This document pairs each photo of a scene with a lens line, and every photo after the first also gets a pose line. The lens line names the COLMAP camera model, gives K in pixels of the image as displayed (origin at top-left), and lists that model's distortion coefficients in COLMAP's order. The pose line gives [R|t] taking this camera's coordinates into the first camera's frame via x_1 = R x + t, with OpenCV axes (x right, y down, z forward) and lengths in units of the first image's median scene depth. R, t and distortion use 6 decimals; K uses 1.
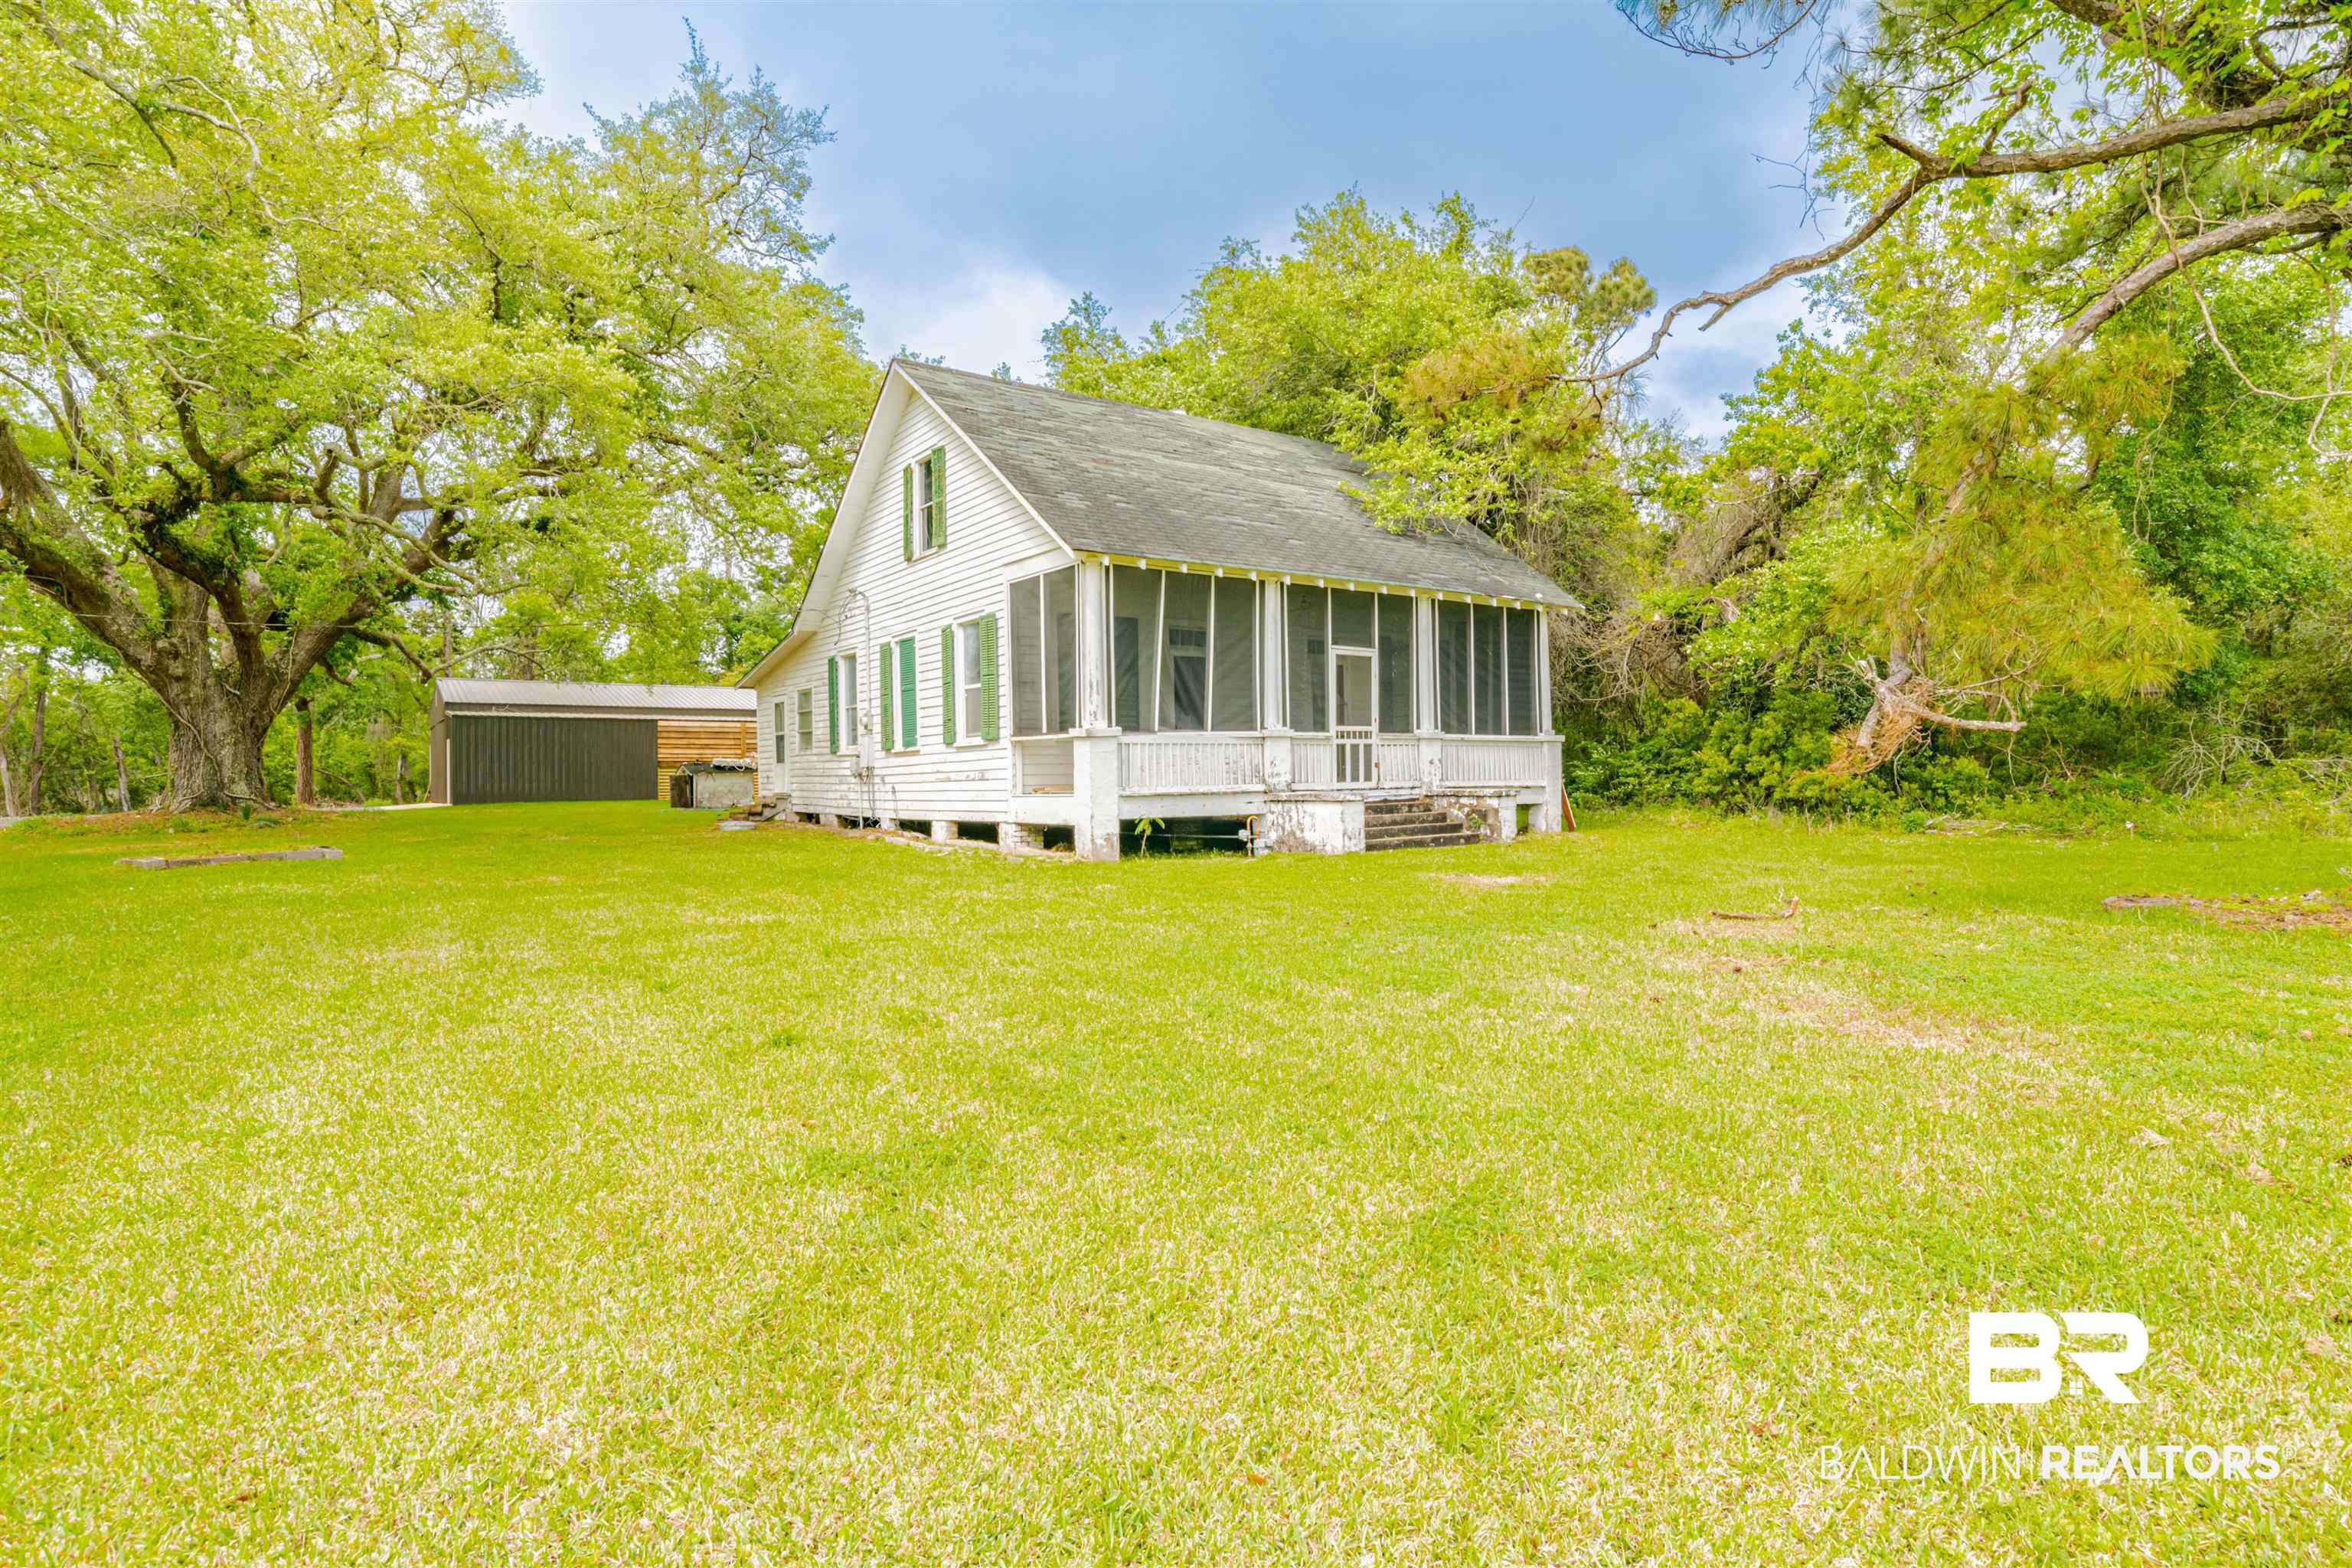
lens RADIAL K [[1139.1, 0, 1188.4], [0, 1139.1, 783.8], [0, 0, 1]] dist [-0.028974, 0.001913]
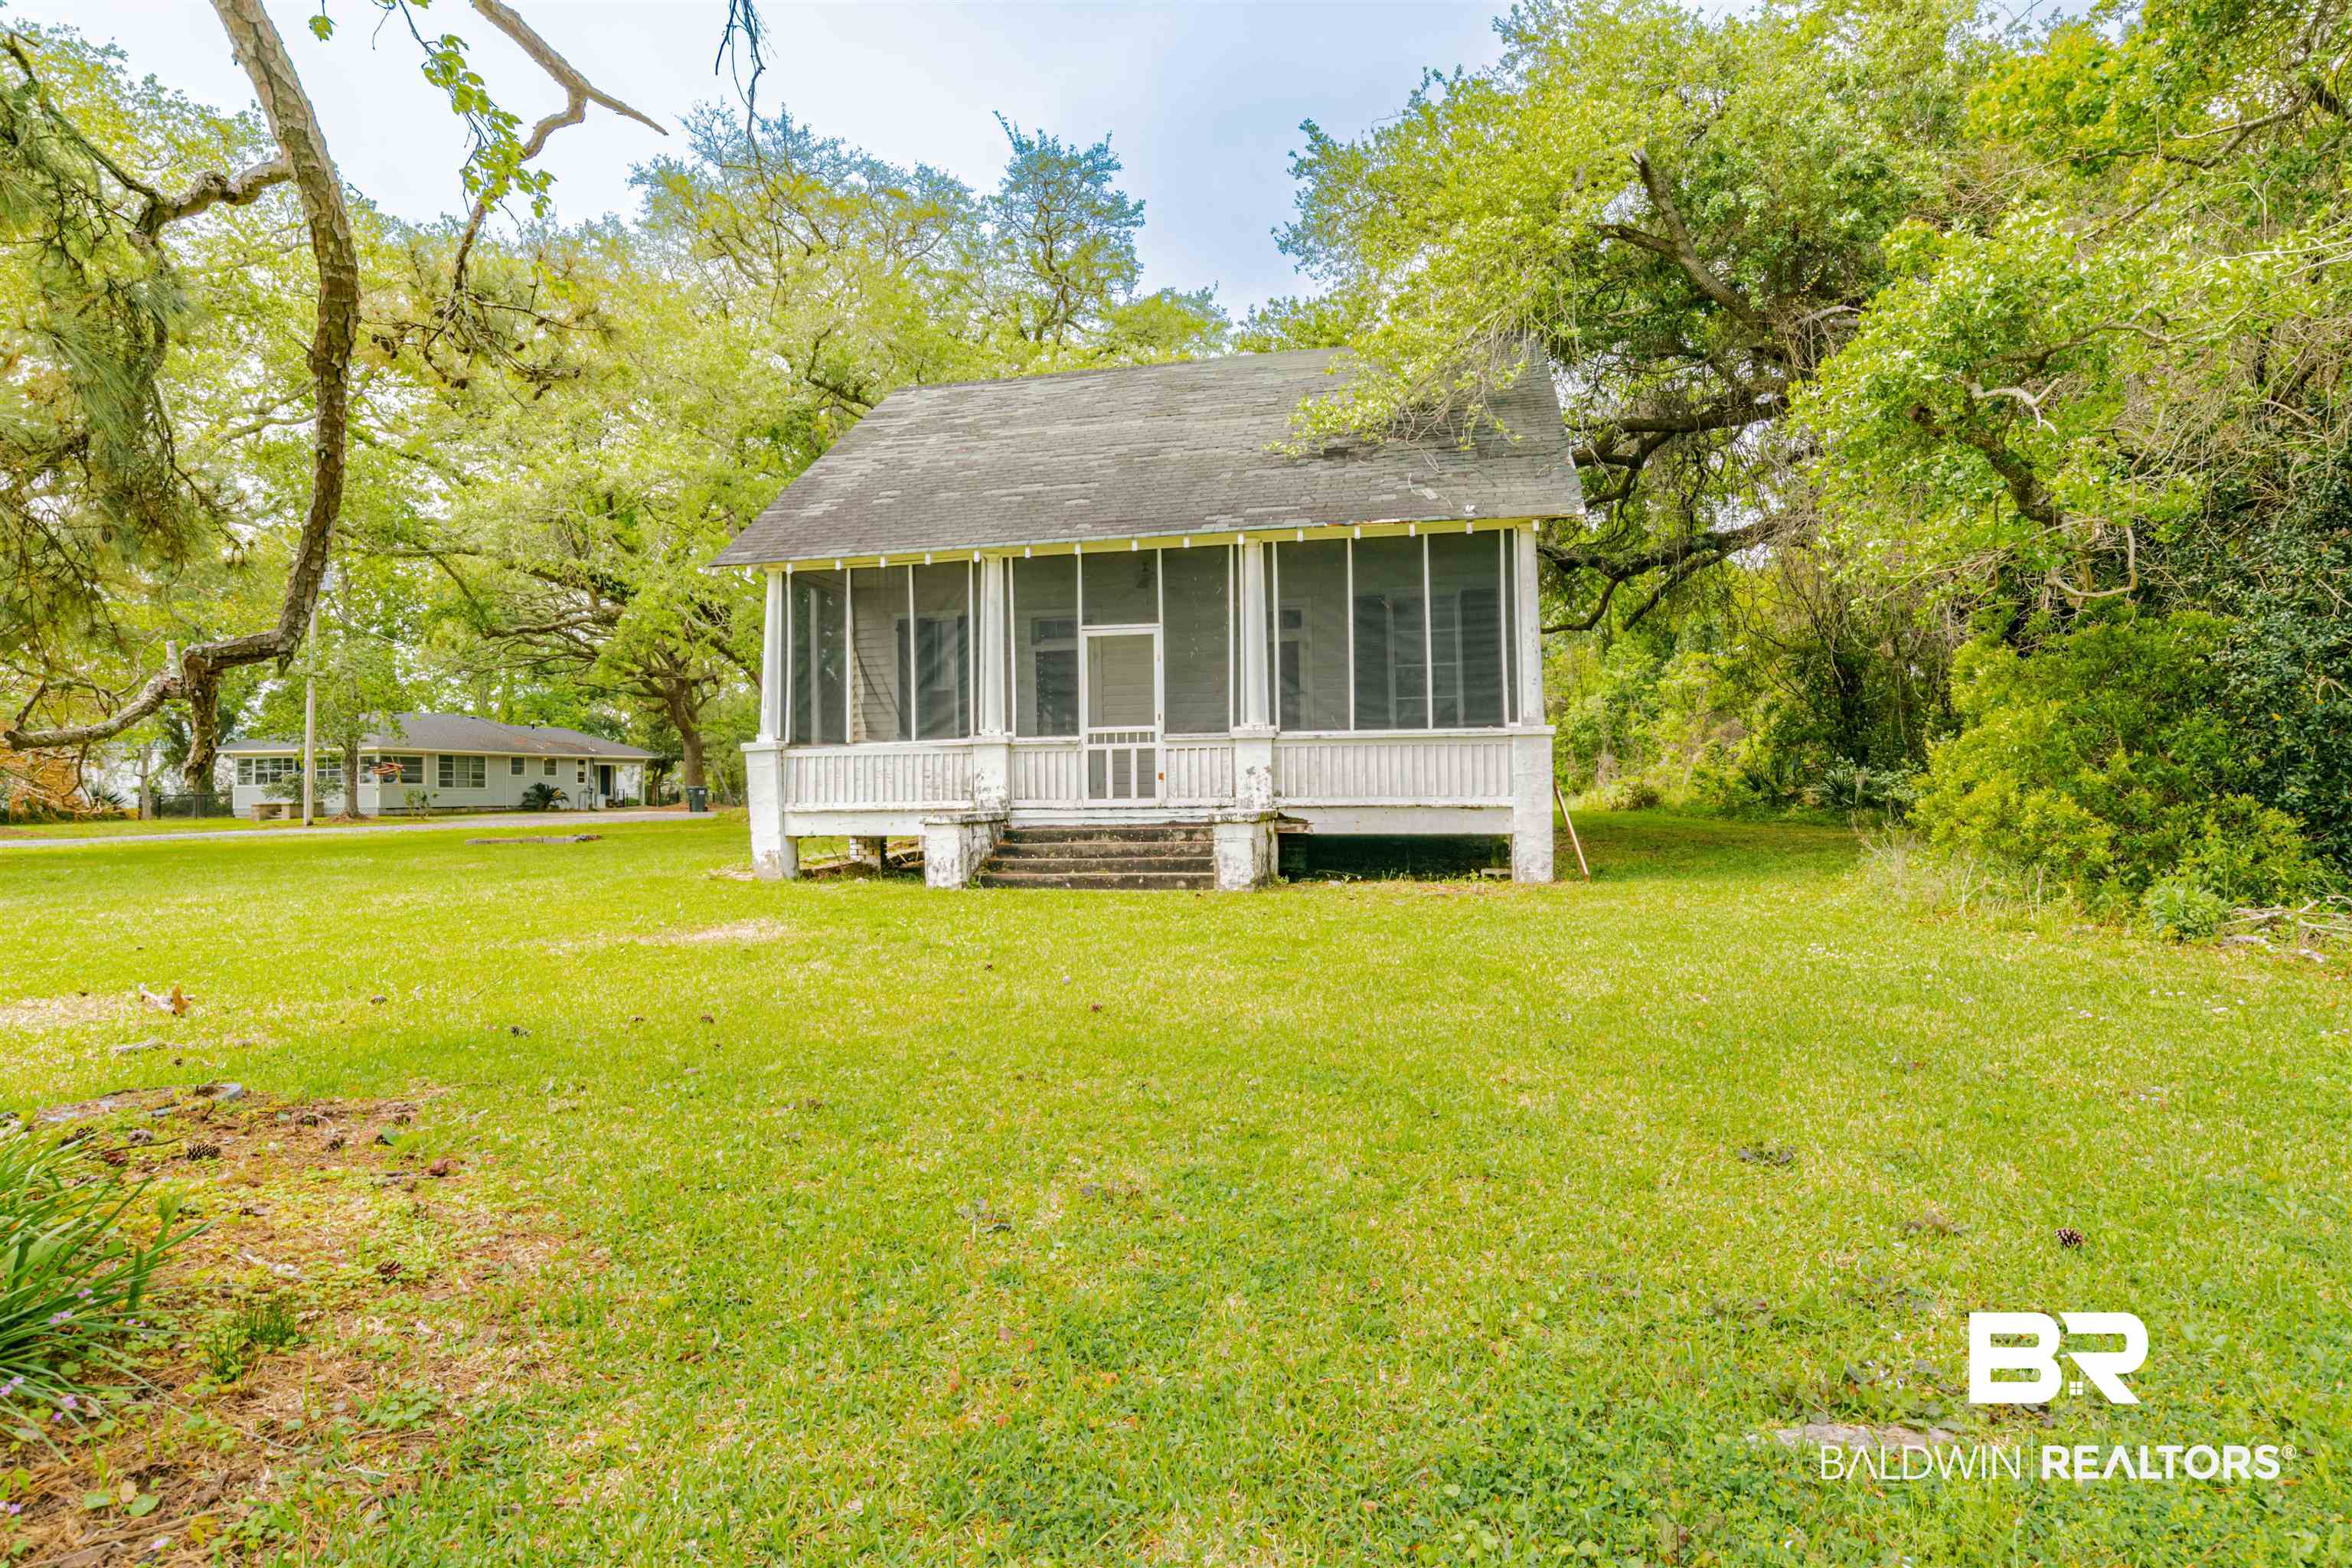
lens RADIAL K [[1139.1, 0, 1181.1], [0, 1139.1, 783.3], [0, 0, 1]] dist [-0.028974, 0.001913]
pose [[0.705855, -0.001053, -0.708355, 0.715444], [0.001925, 0.999998, 0.000431, -0.012030], [0.708354, -0.001668, 0.705856, 0.475995]]
